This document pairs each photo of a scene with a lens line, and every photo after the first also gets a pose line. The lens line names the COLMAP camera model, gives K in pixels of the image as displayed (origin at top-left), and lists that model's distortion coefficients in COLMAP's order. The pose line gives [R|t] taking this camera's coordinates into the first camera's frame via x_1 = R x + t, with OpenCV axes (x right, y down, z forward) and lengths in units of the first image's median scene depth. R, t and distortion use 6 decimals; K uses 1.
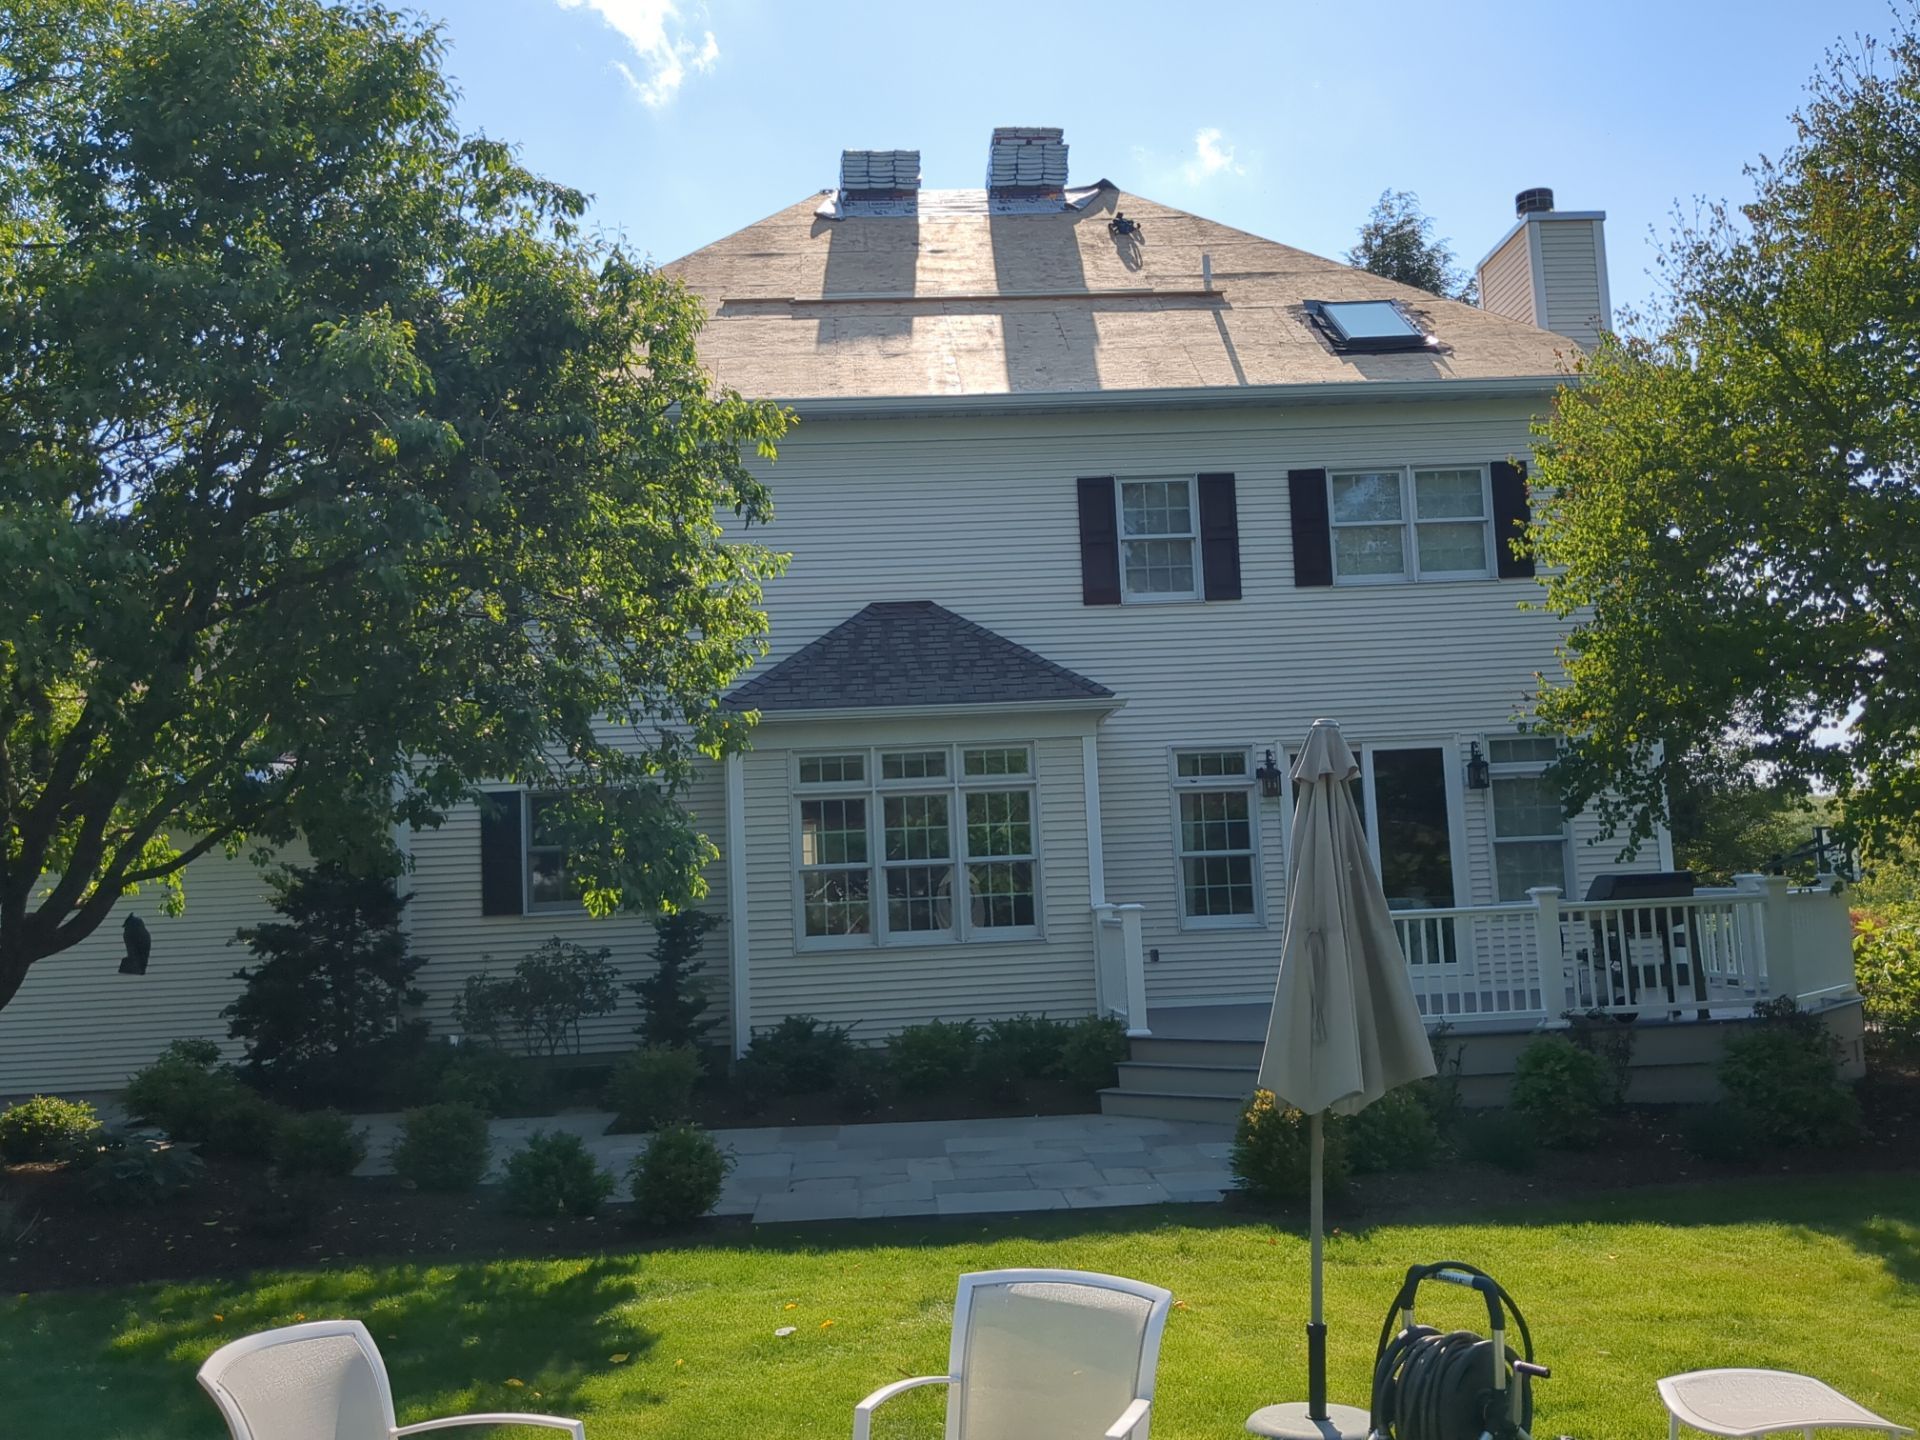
lens RADIAL K [[2077.8, 0, 928.2], [0, 2077.8, 715.5], [0, 0, 1]] dist [0.188145, -0.488852]
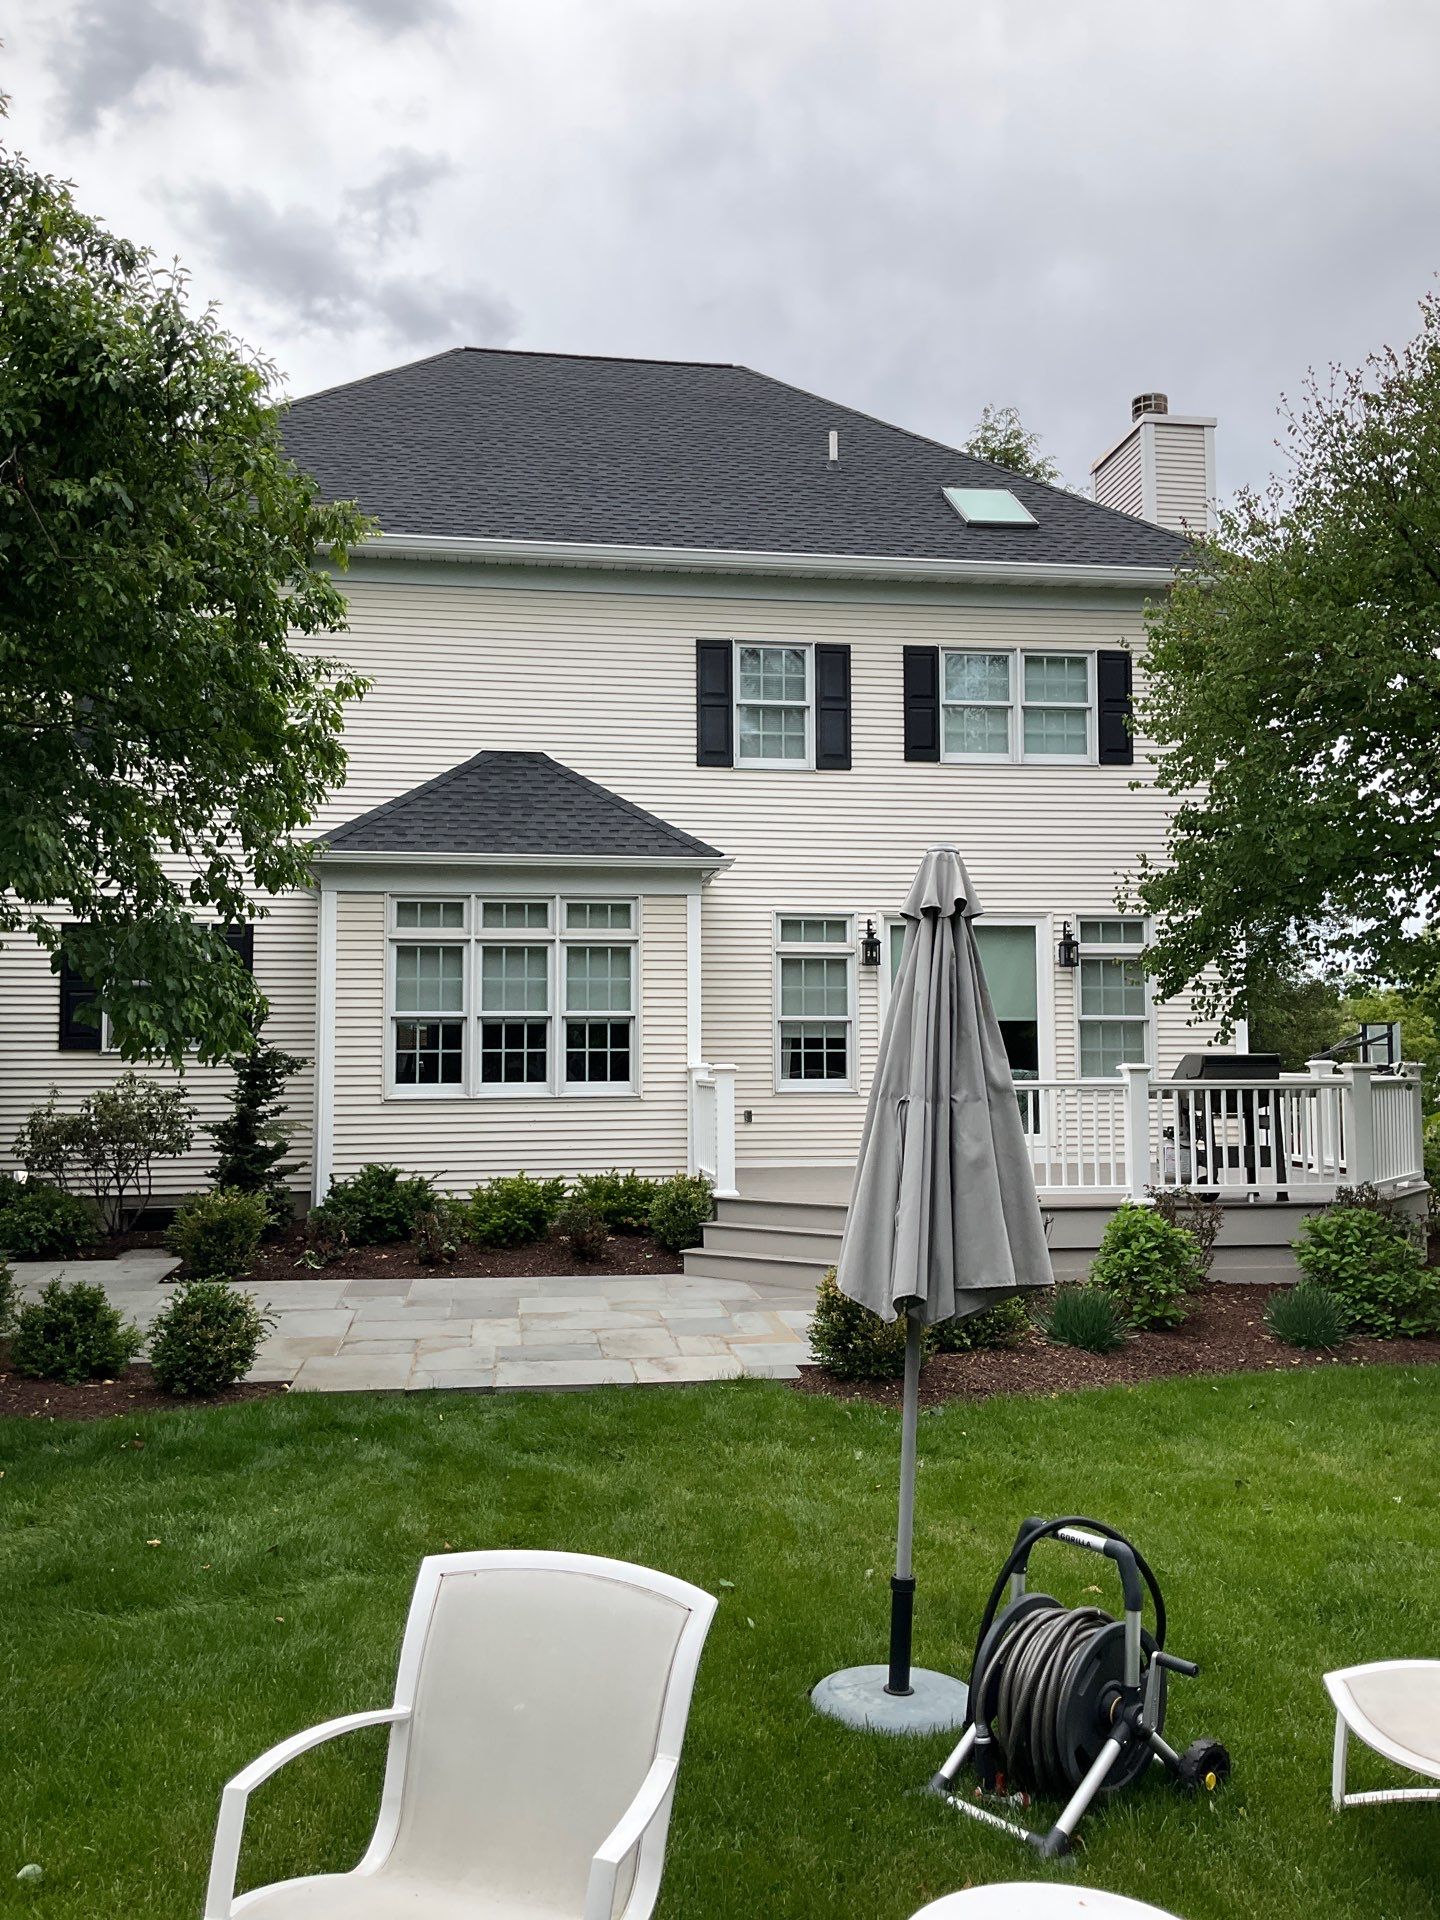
lens RADIAL K [[1787.8, 0, 727.4], [0, 1787.8, 936.3], [0, 0, 1]] dist [0.201486, -0.454650]
pose [[0.995101, 0.049348, 0.085670, 0.021021], [-0.050829, 0.998592, 0.015189, 0.016182], [-0.084800, -0.019469, 0.996208, 0.146333]]
